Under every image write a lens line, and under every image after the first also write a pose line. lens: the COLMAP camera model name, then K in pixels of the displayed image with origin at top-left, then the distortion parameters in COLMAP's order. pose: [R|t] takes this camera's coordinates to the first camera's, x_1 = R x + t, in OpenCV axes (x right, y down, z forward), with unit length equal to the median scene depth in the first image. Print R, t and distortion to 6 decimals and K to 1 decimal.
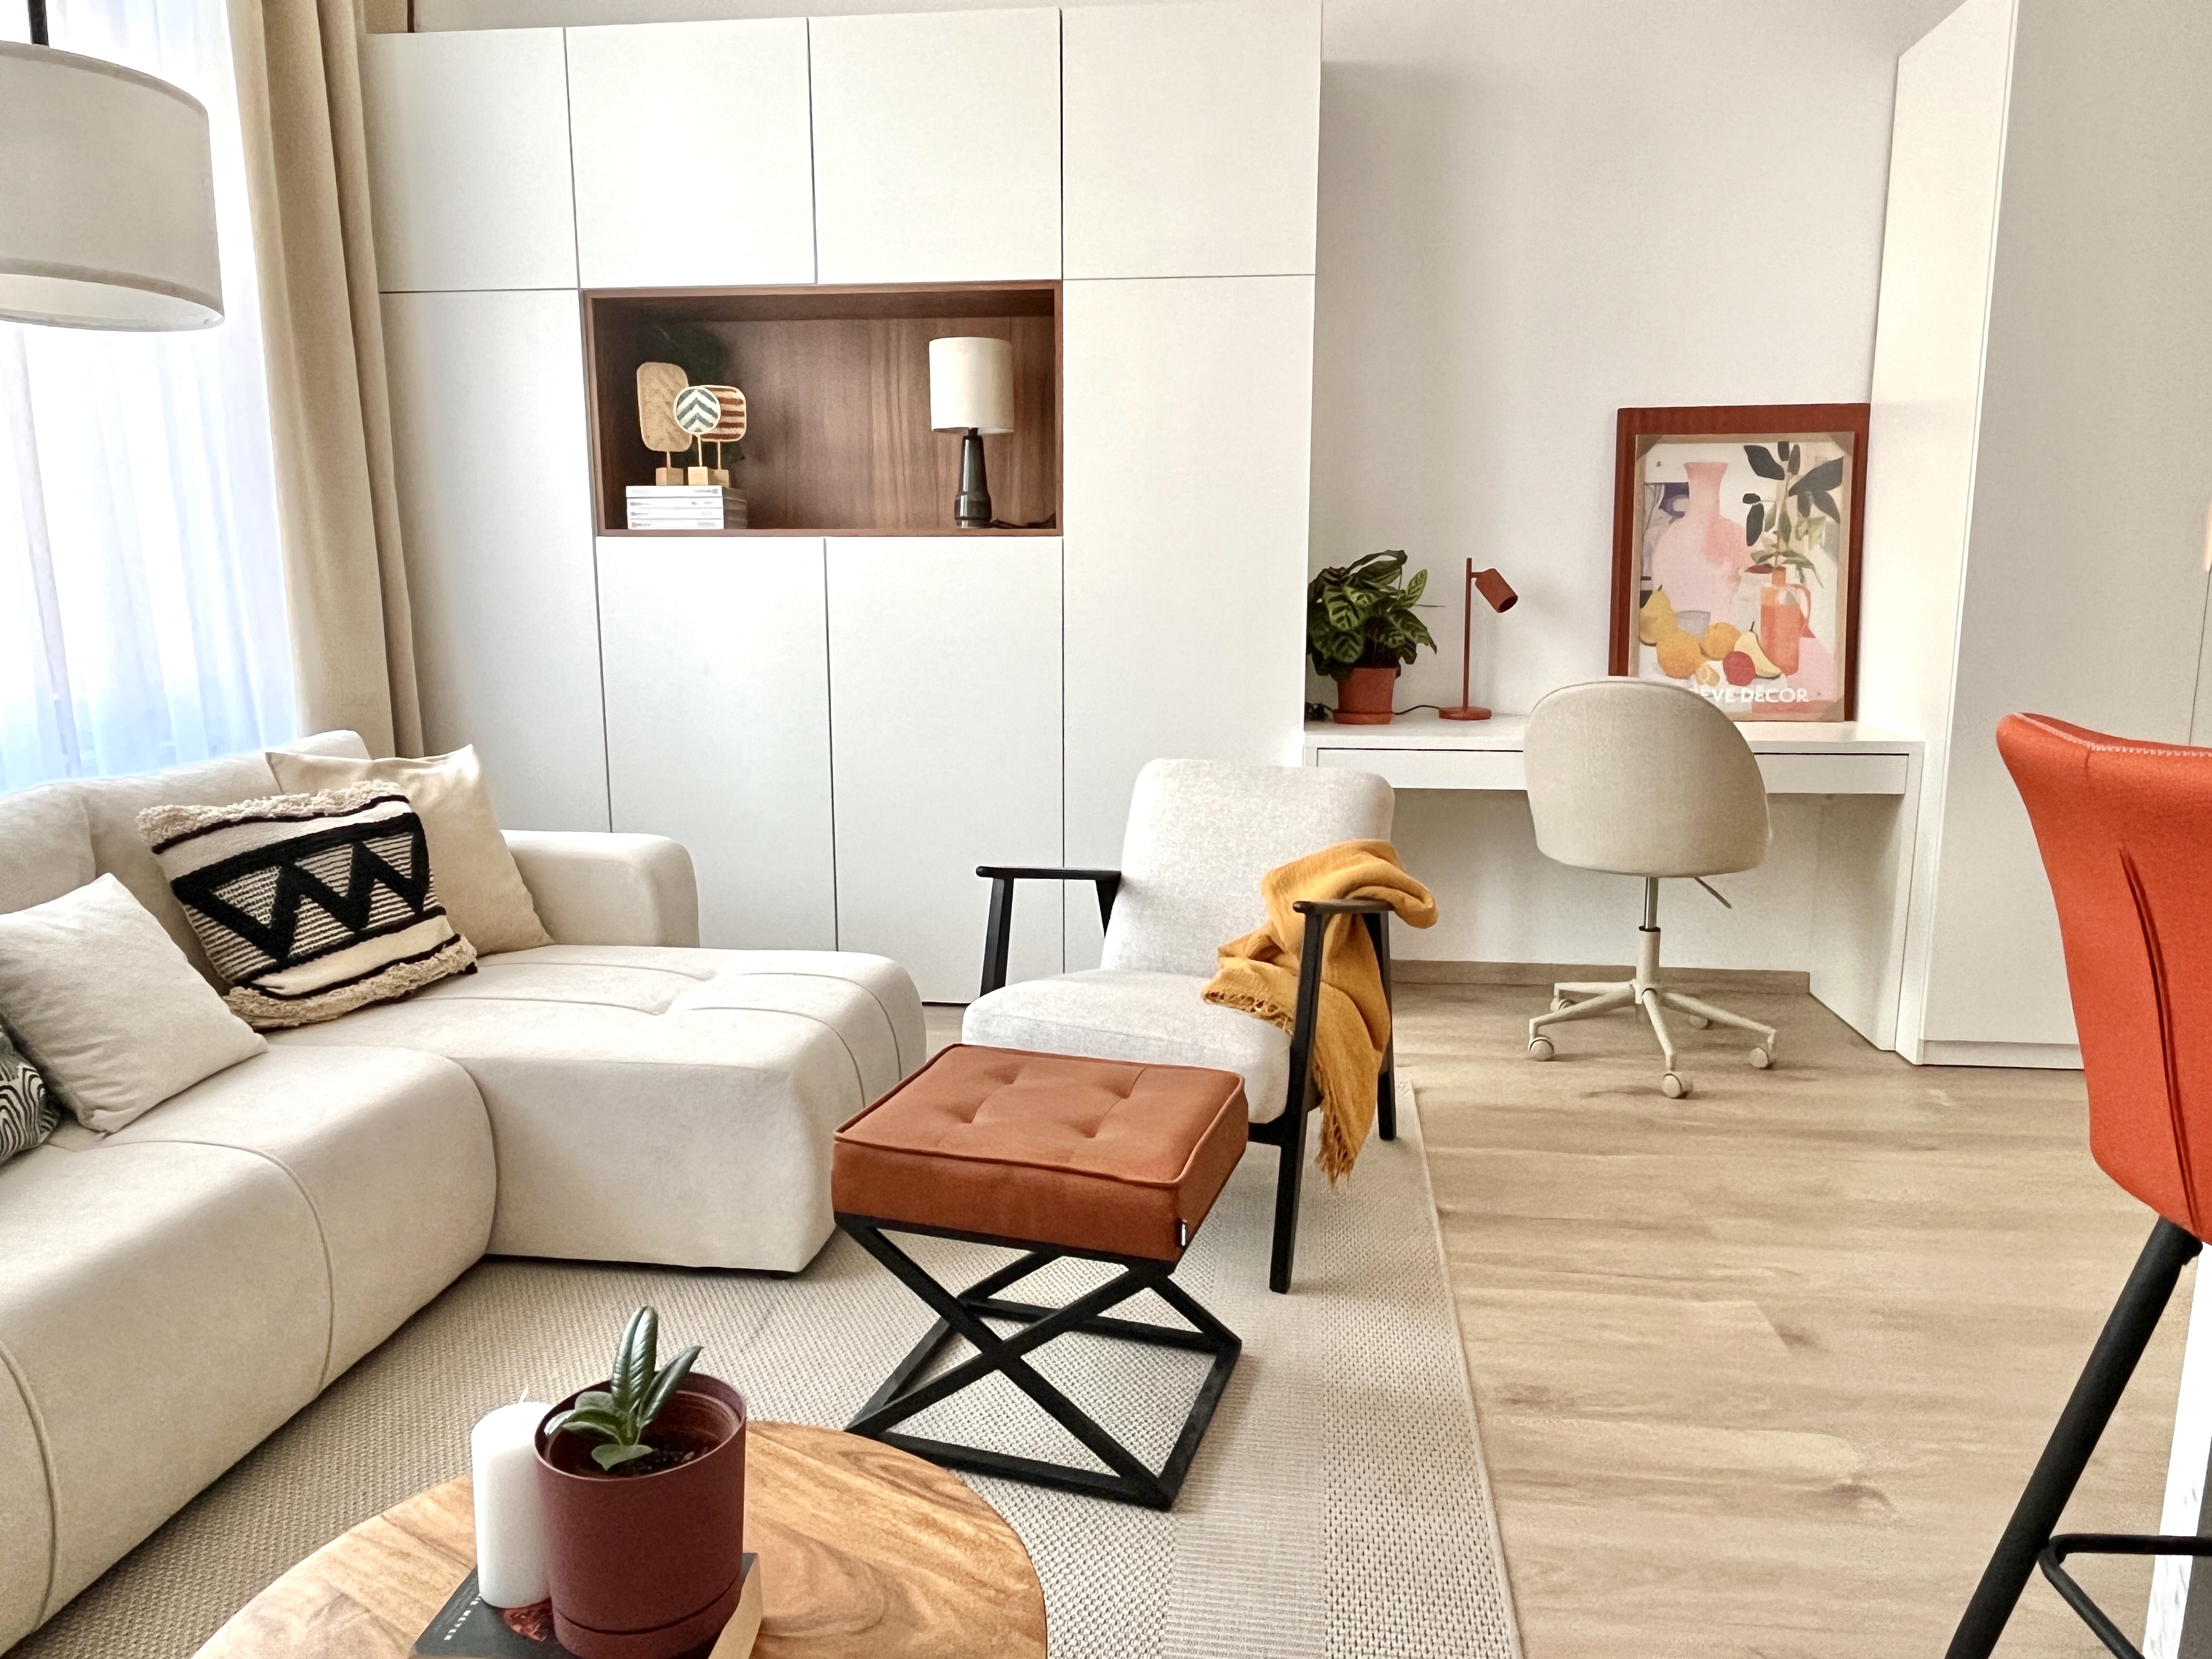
lens RADIAL K [[1457.0, 0, 1112.2], [0, 1457.0, 833.8], [0, 0, 1]] dist [-0.008265, 0.003753]
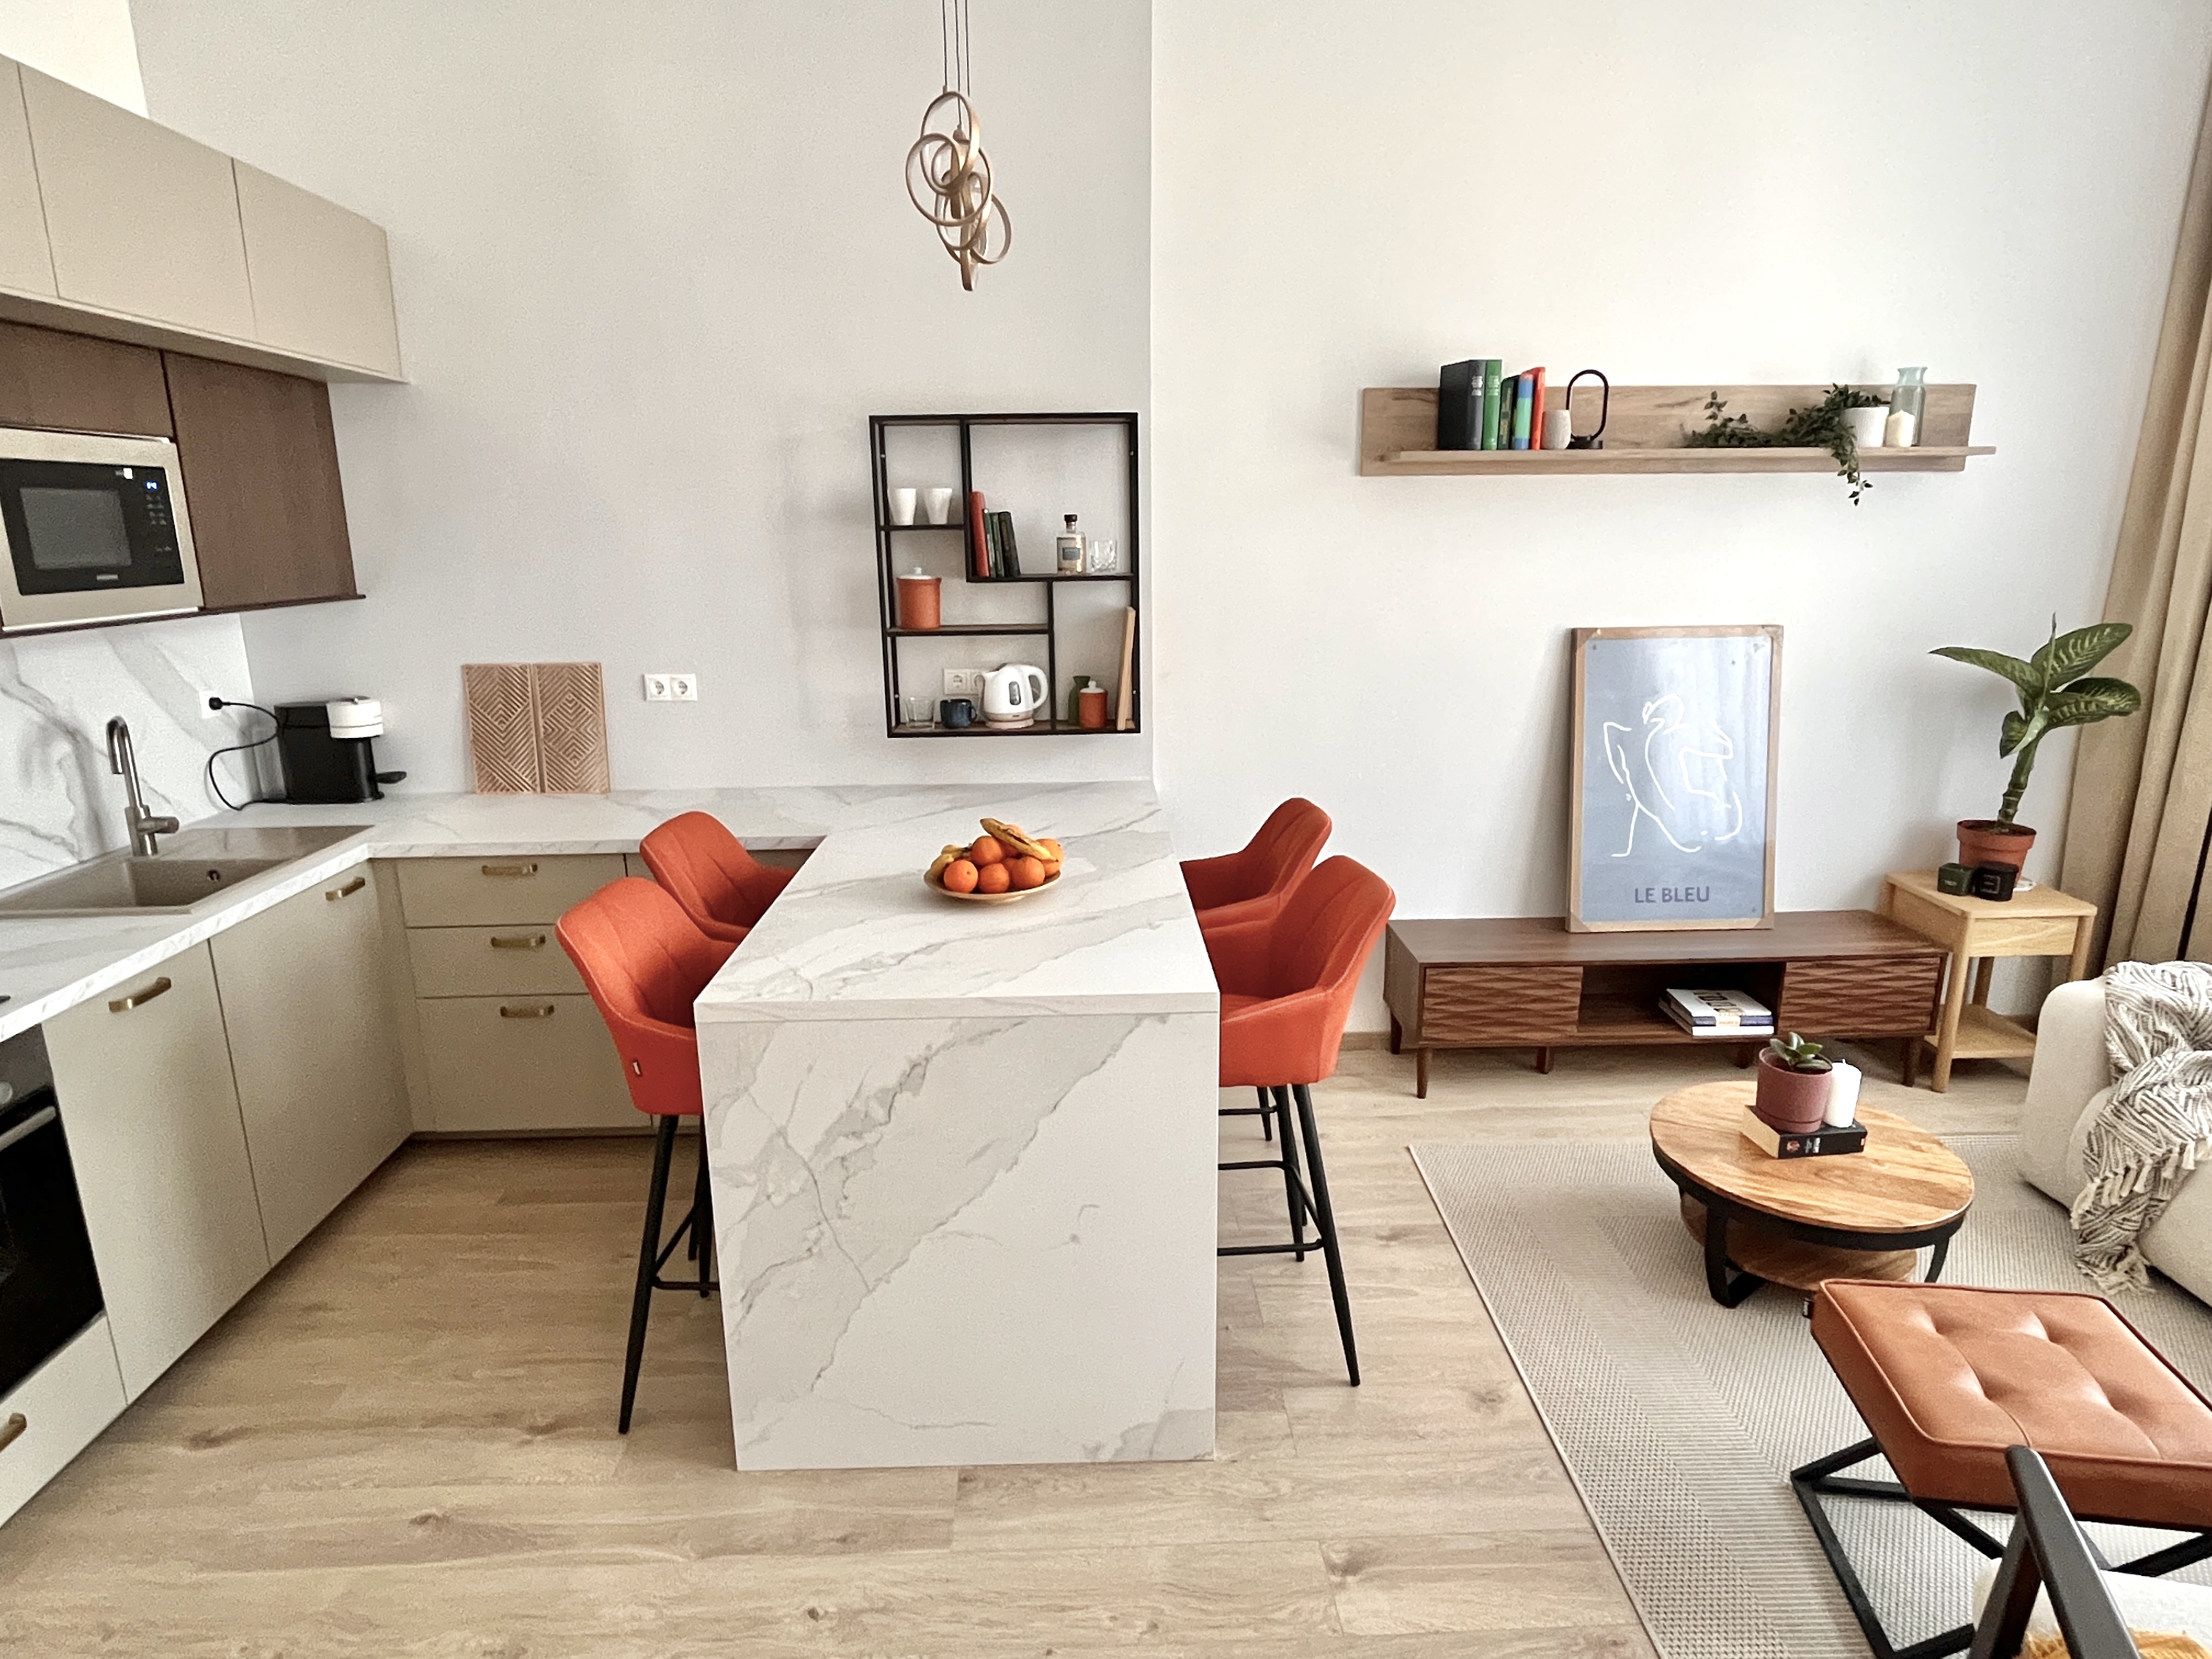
lens RADIAL K [[1240.9, 0, 1107.2], [0, 1240.9, 827.0], [0, 0, 1]] dist [0.003329, -0.002680]
pose [[-0.989600, 0.047026, -0.135942, 0.572004], [-0.012016, 0.914725, 0.403898, -0.431296], [0.143344, 0.401331, -0.904647, 1.159768]]
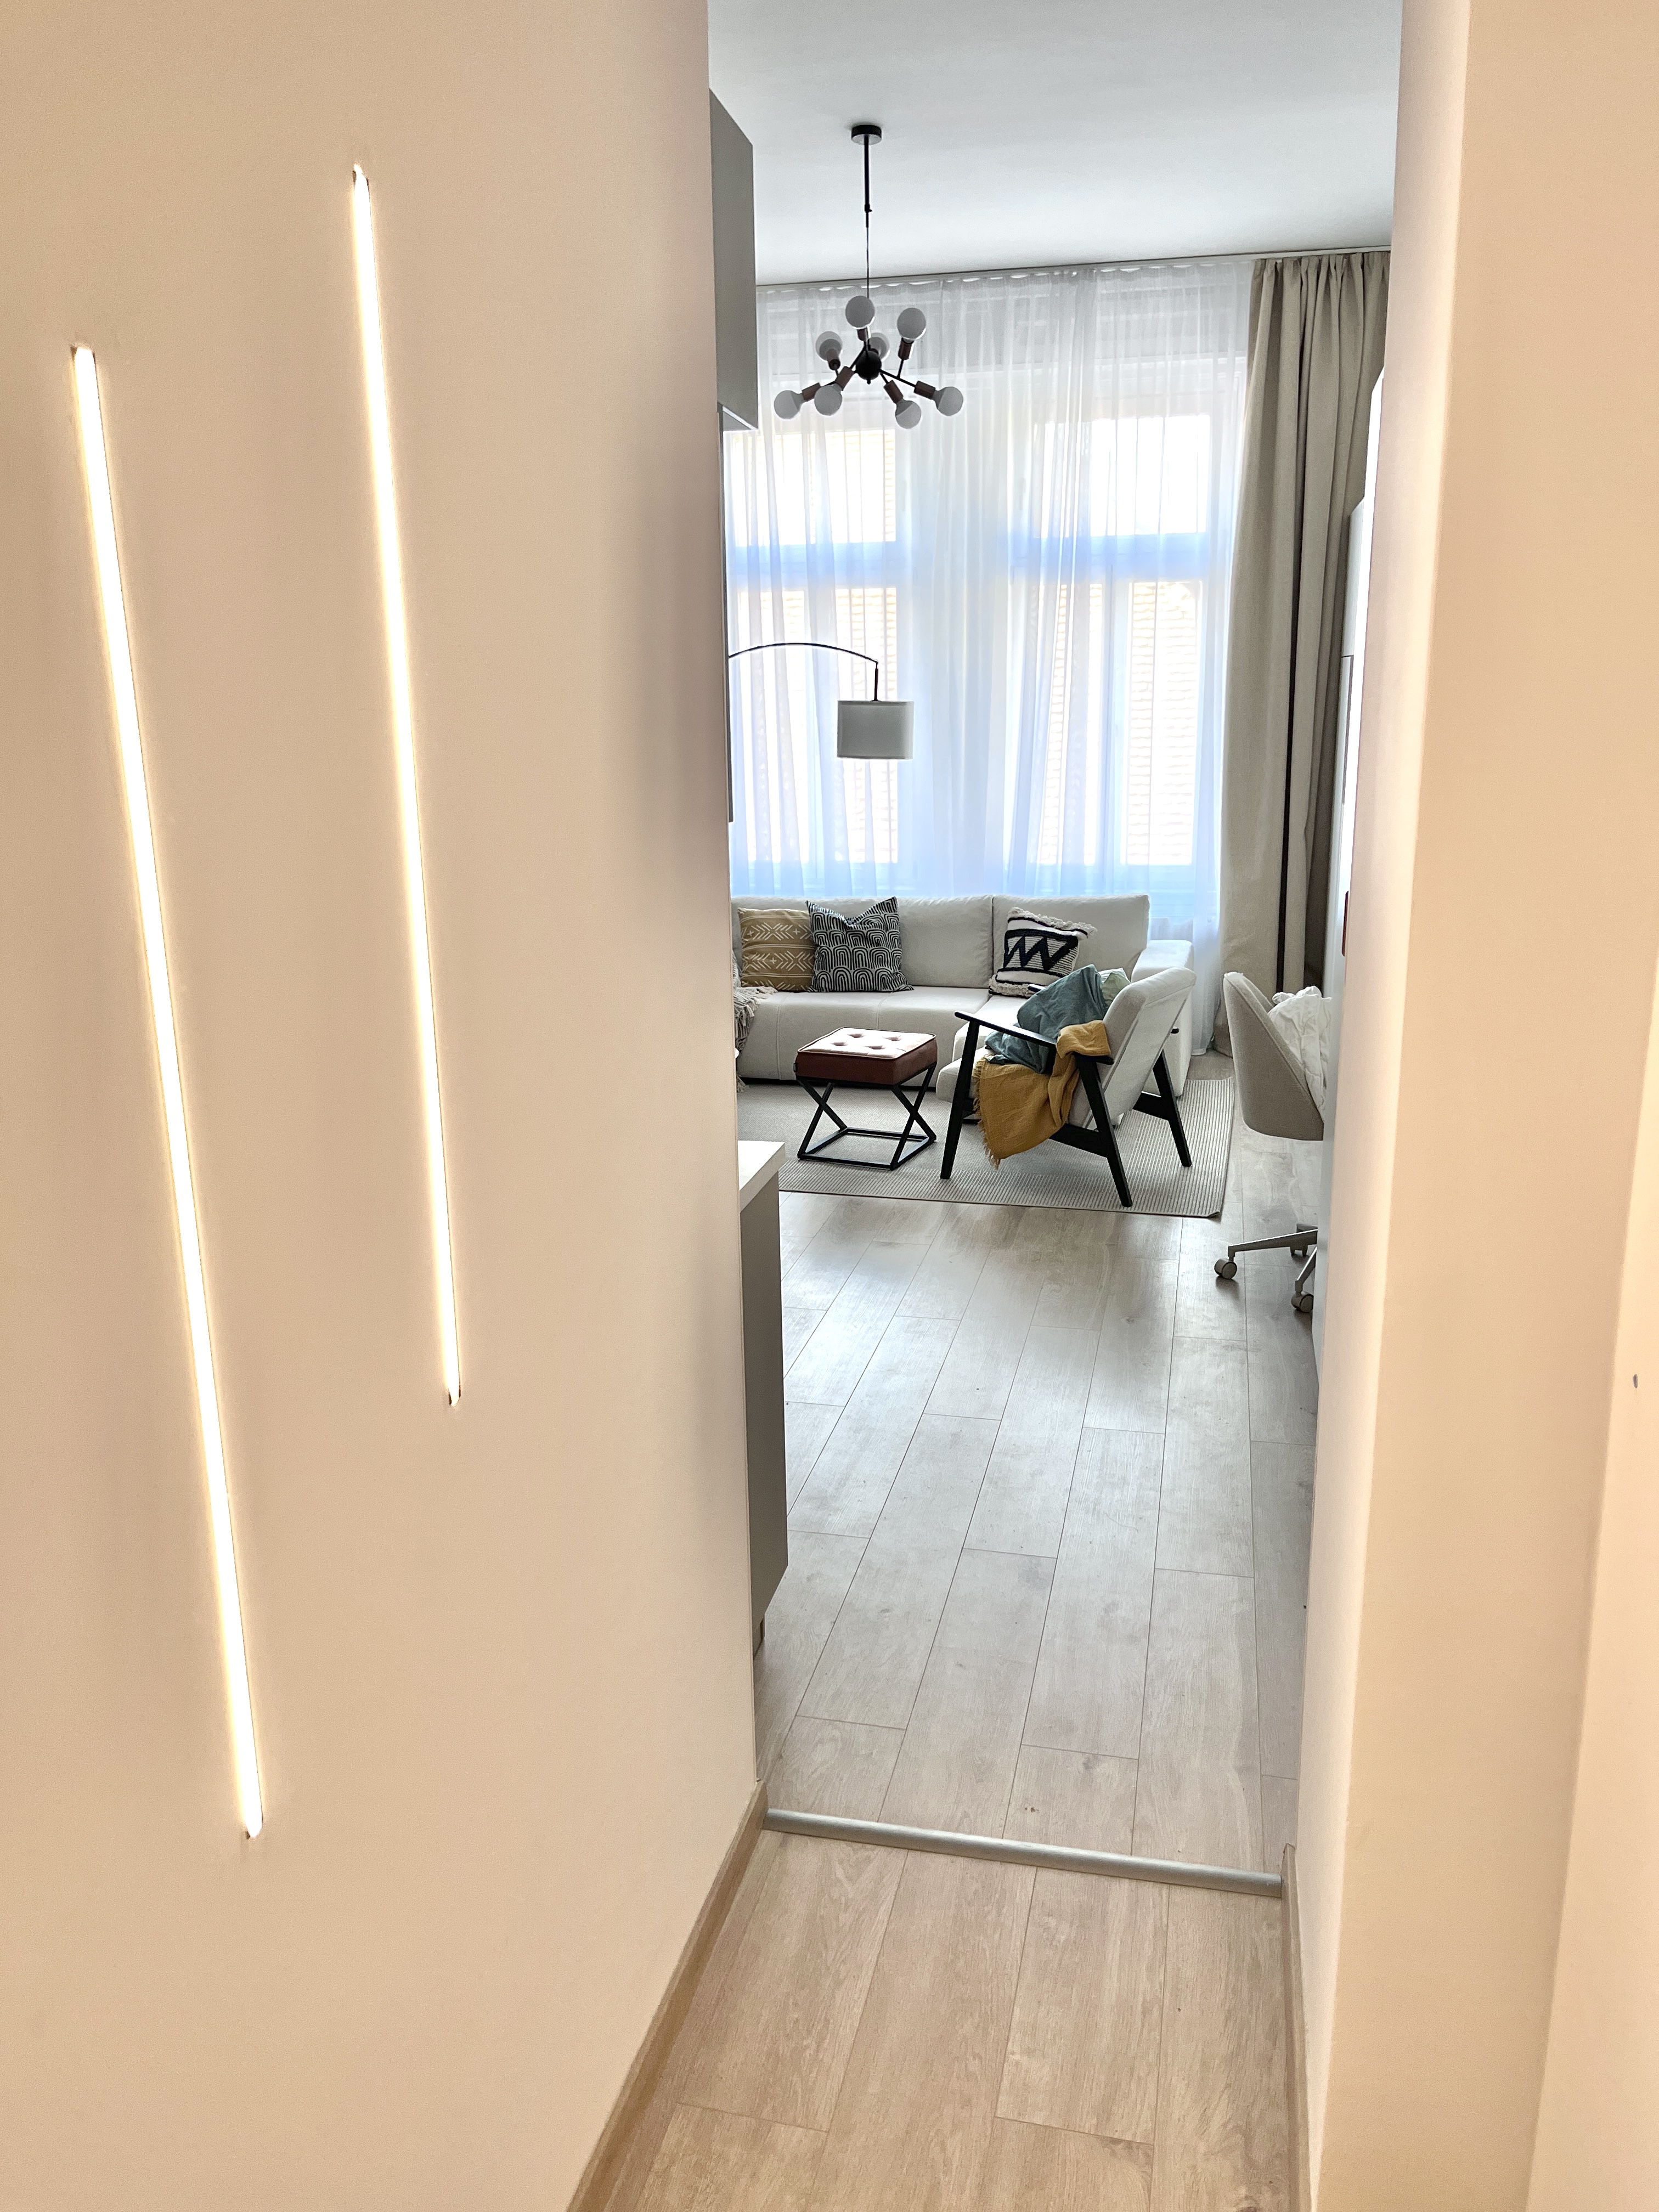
lens RADIAL K [[1680.9, 0, 812.4], [0, 1680.9, 1142.1], [0, 0, 1]] dist [0.053991, -0.036973]
pose [[-0.130279, 0.261001, -0.956507, 2.251179], [-0.154258, 0.947646, 0.279593, -0.378728], [0.979404, 0.183974, -0.083197, 0.858146]]
